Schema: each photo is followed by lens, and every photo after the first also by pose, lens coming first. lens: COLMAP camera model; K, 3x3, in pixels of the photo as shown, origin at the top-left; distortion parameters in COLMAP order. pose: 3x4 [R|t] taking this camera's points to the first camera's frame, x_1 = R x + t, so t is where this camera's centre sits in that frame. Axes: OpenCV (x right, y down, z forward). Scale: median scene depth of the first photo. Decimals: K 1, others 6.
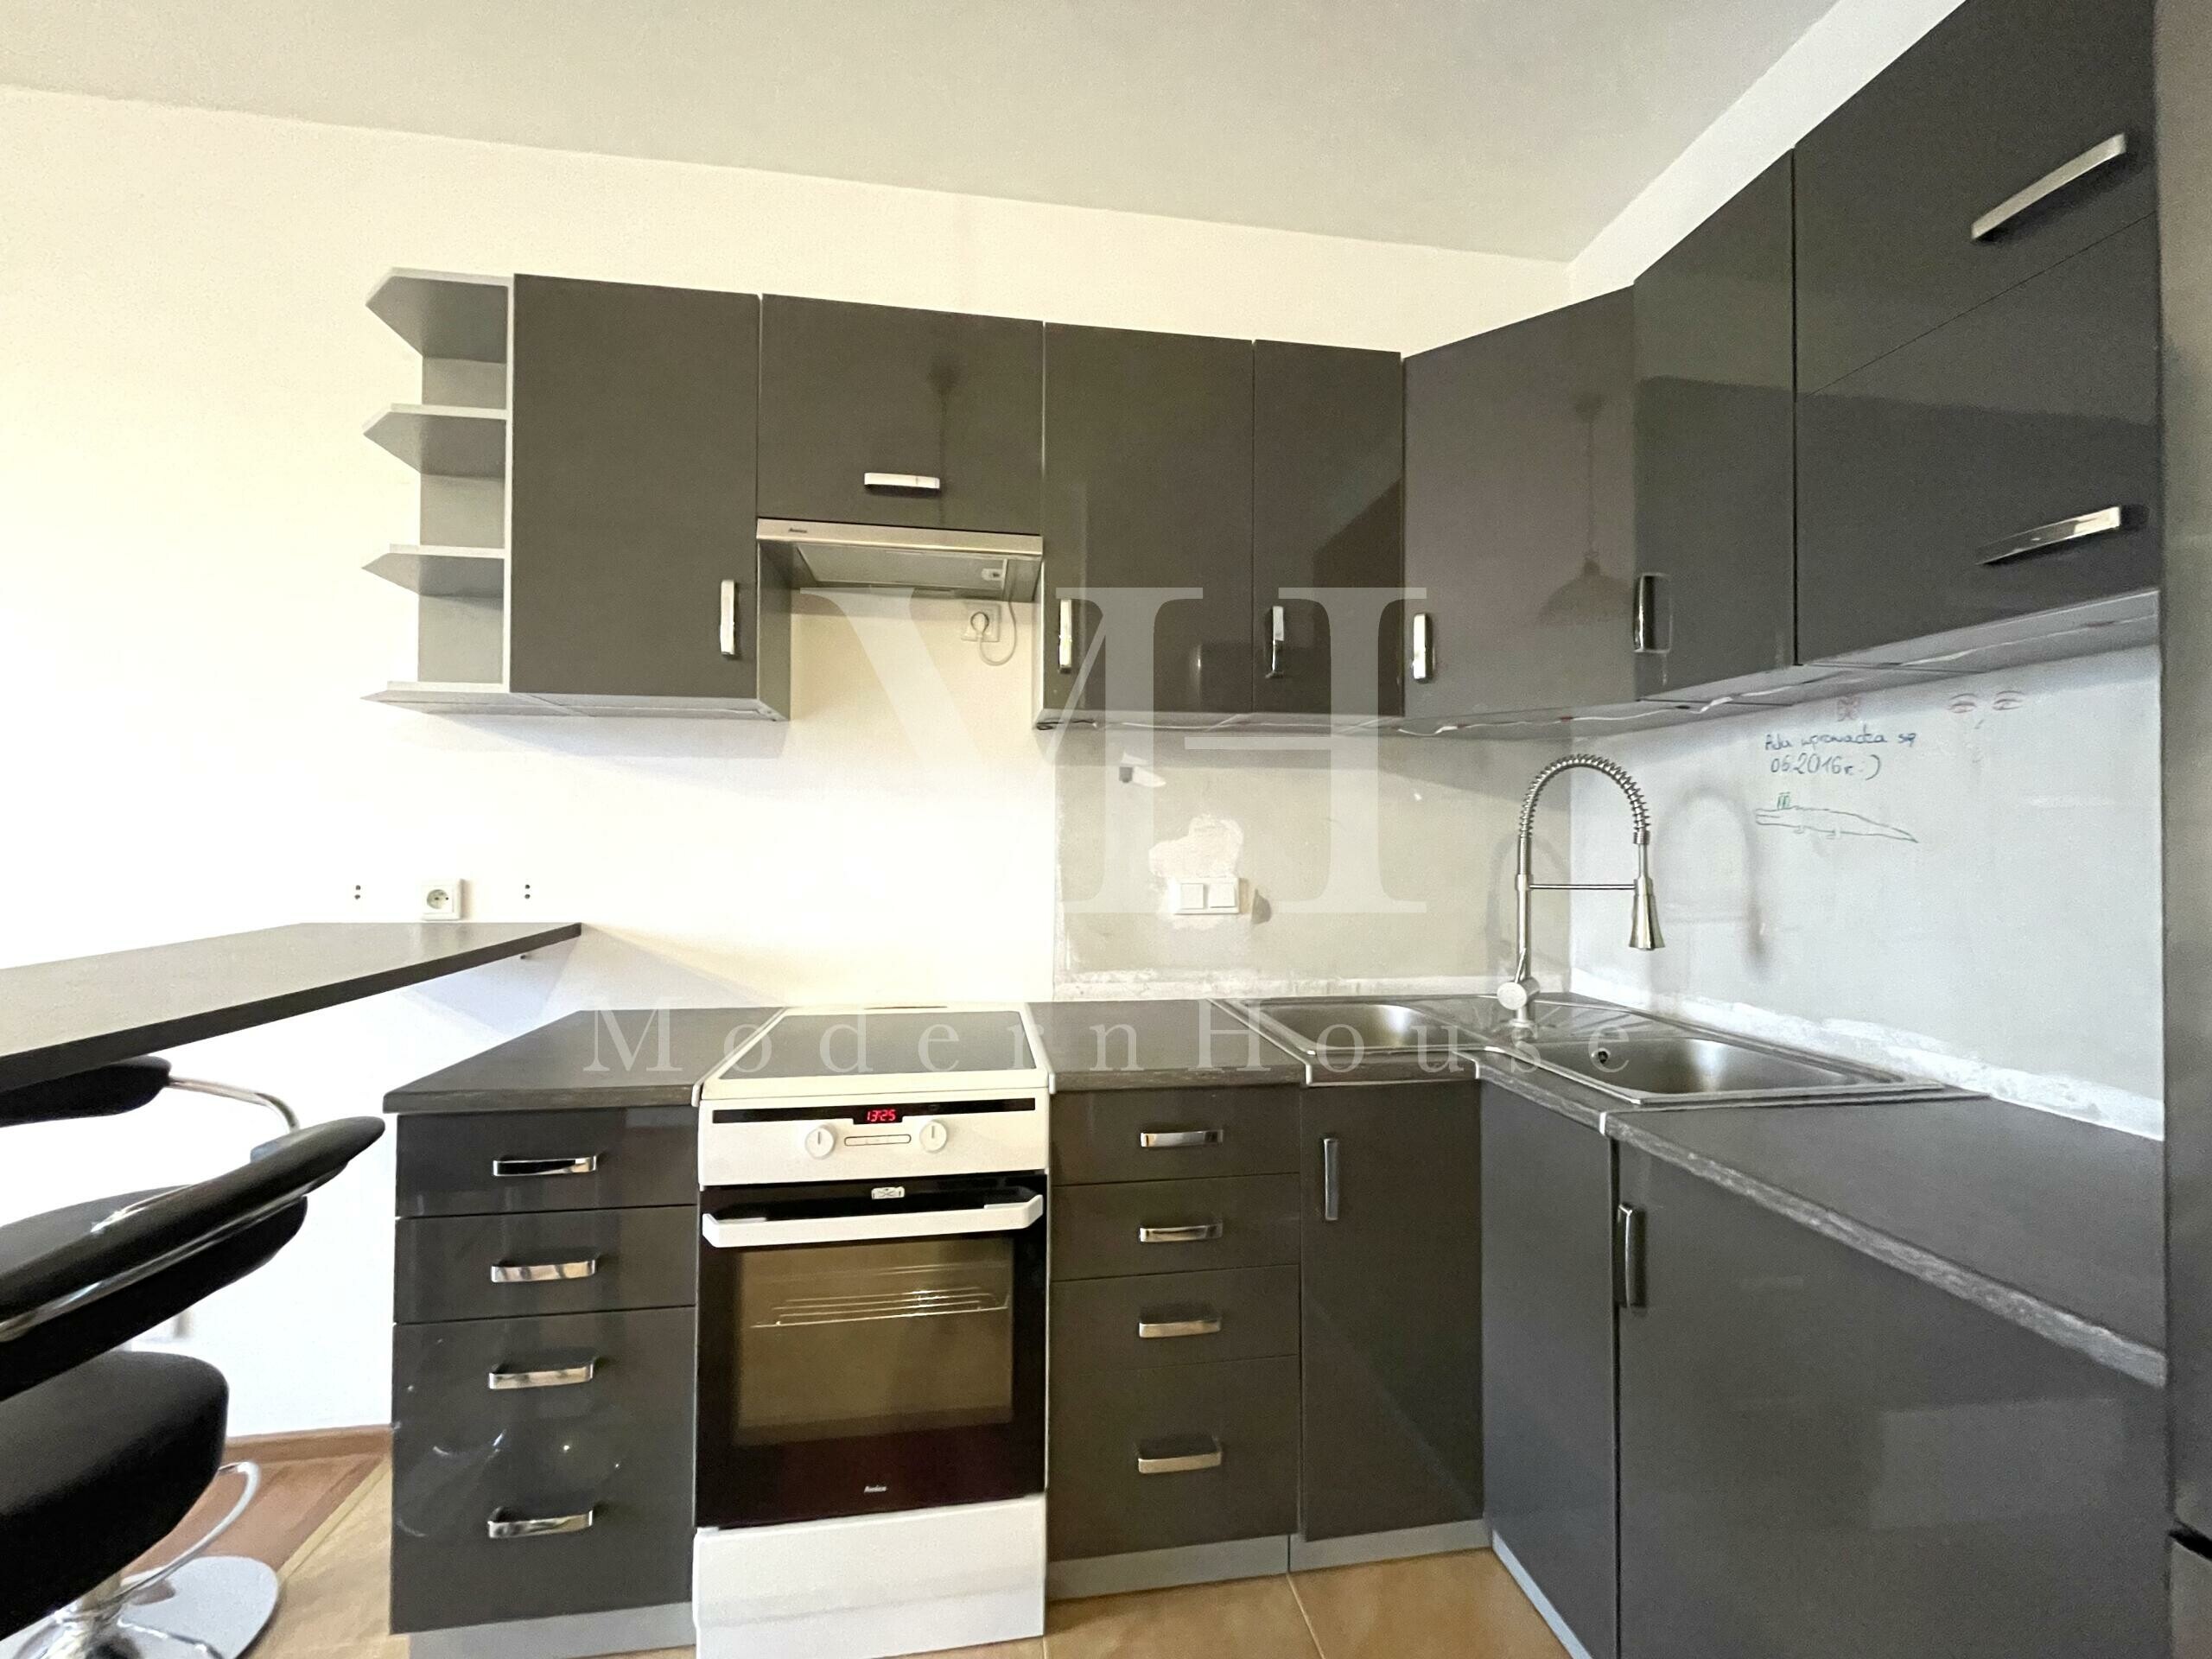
lens RADIAL K [[891.1, 0, 1106.0], [0, 891.1, 829.5], [0, 0, 1]] dist [-0.001704, -0.000699]
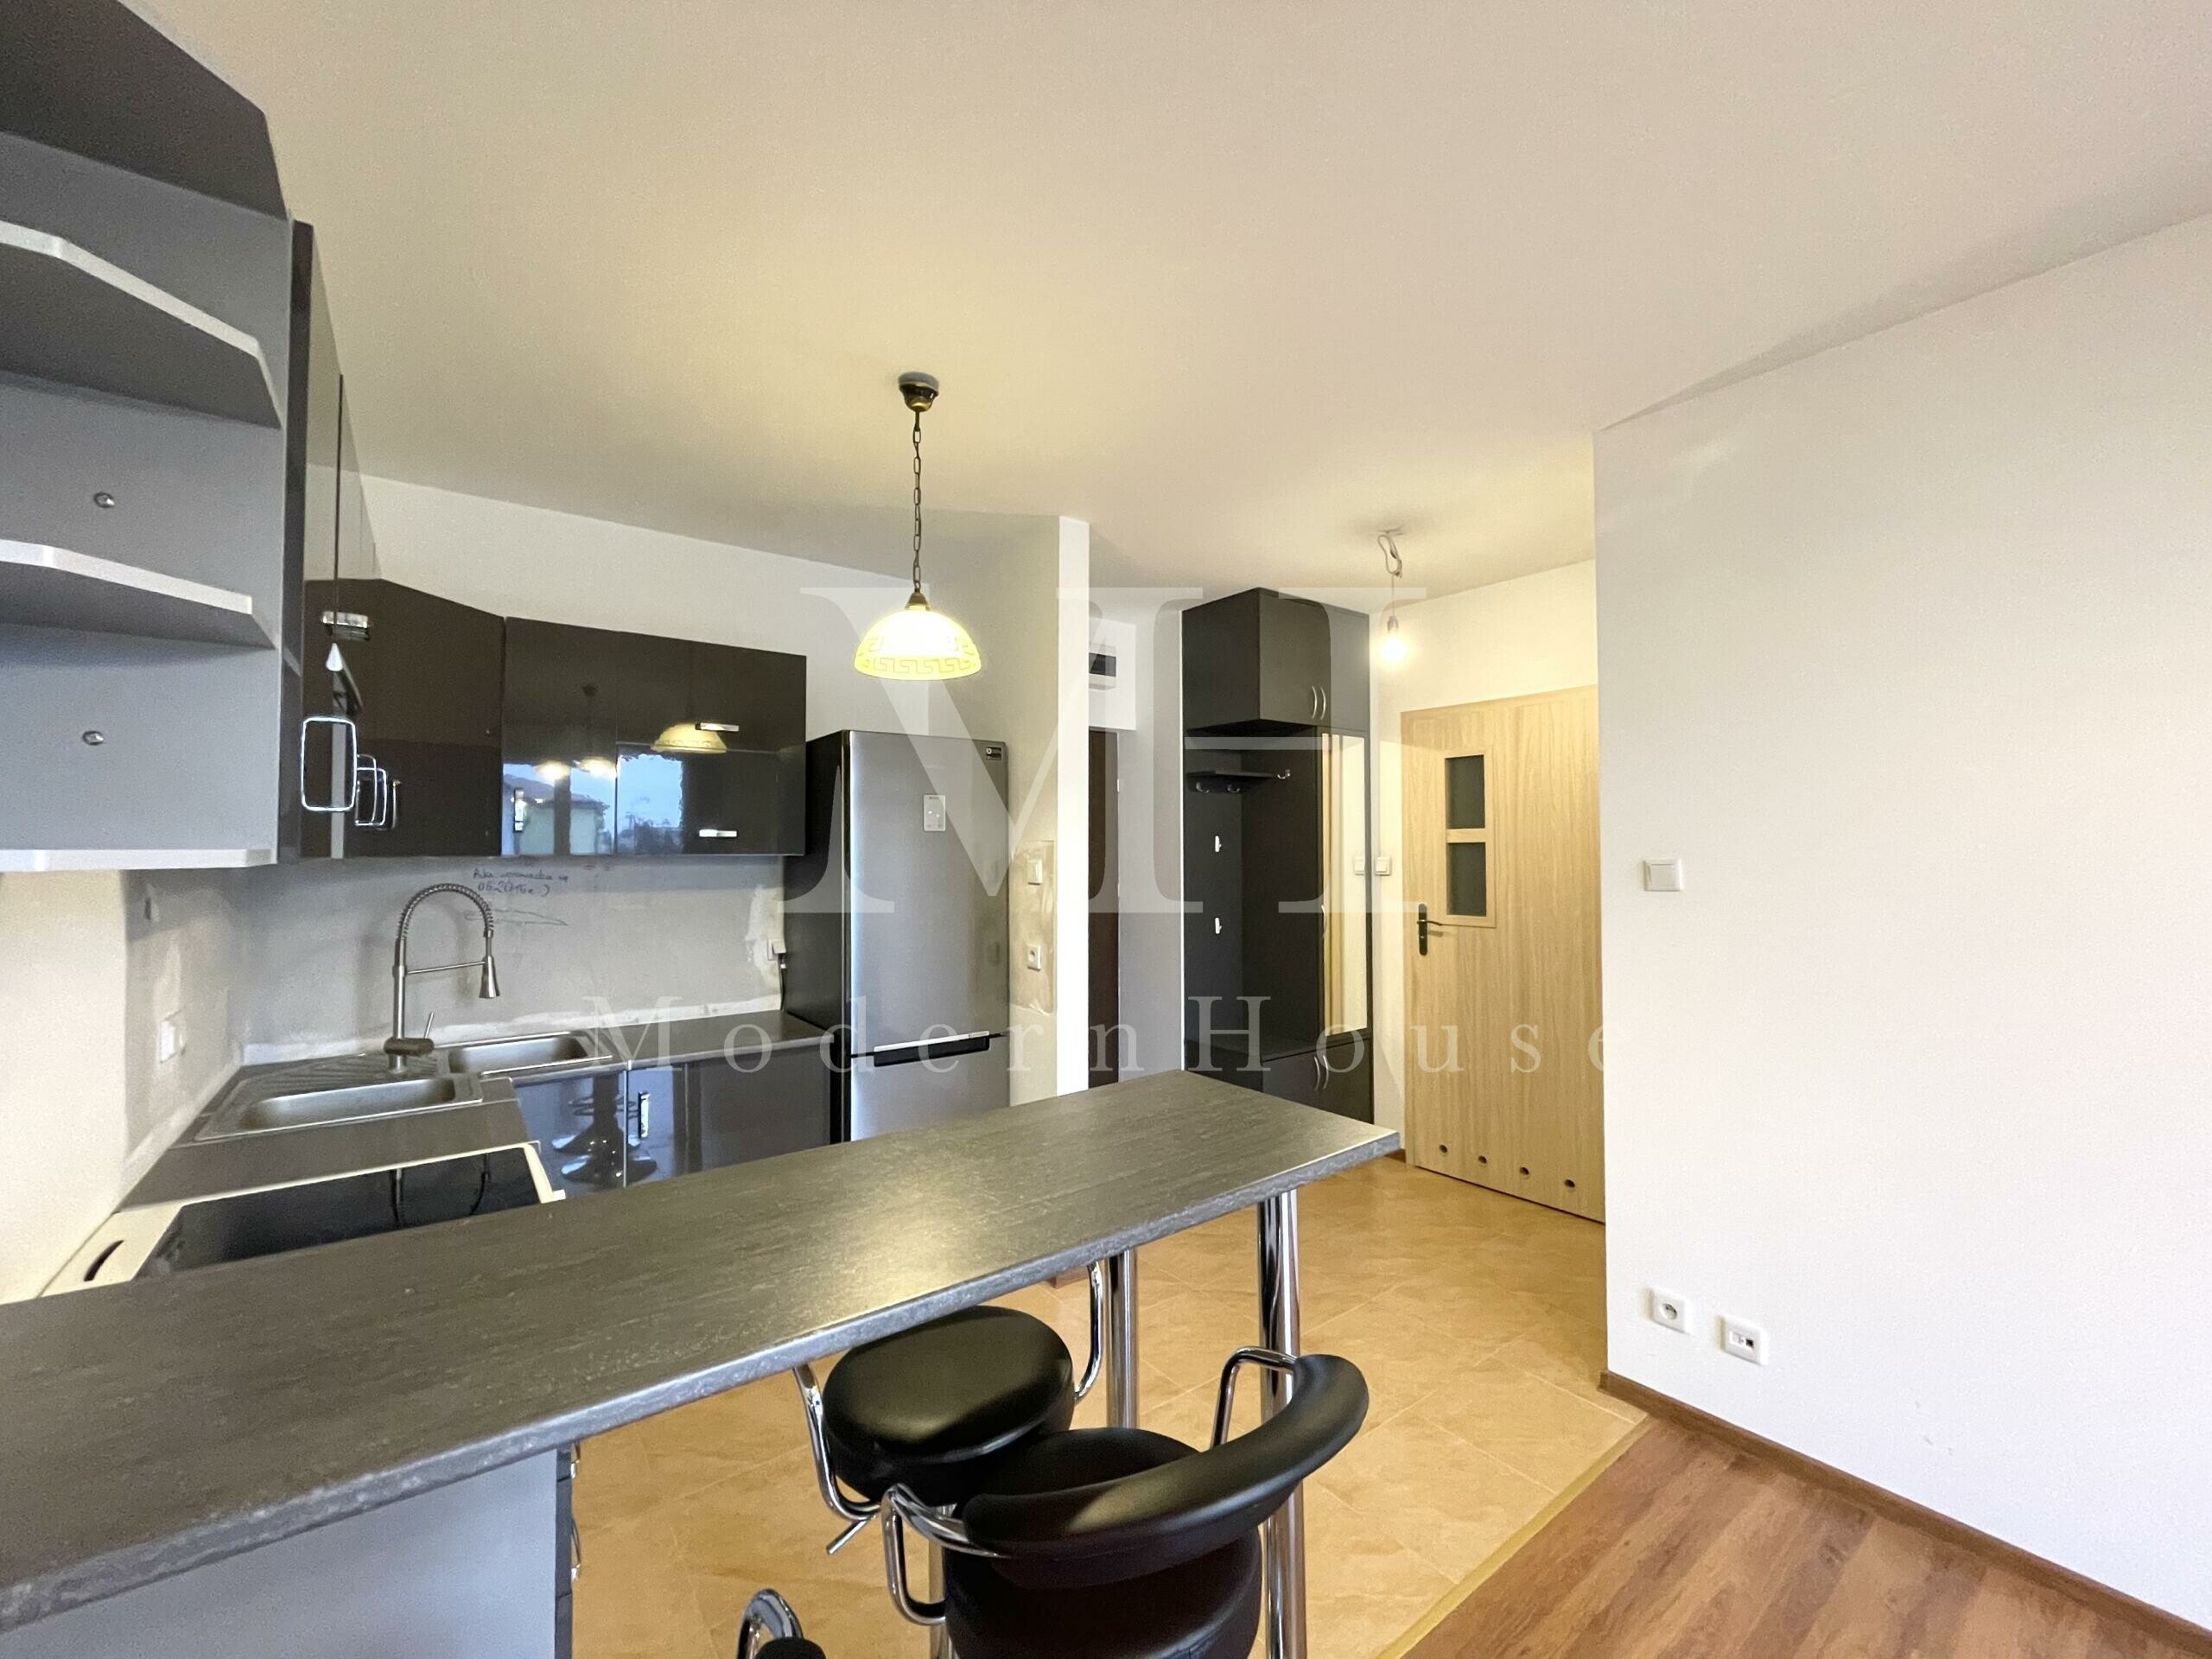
lens RADIAL K [[891.1, 0, 1106.0], [0, 891.1, 829.5], [0, 0, 1]] dist [-0.001704, -0.000699]
pose [[-0.475400, 0.018830, 0.879568, -1.552472], [-0.010577, 0.999576, -0.027116, -0.162906], [-0.879706, -0.022194, -0.474999, 0.792644]]
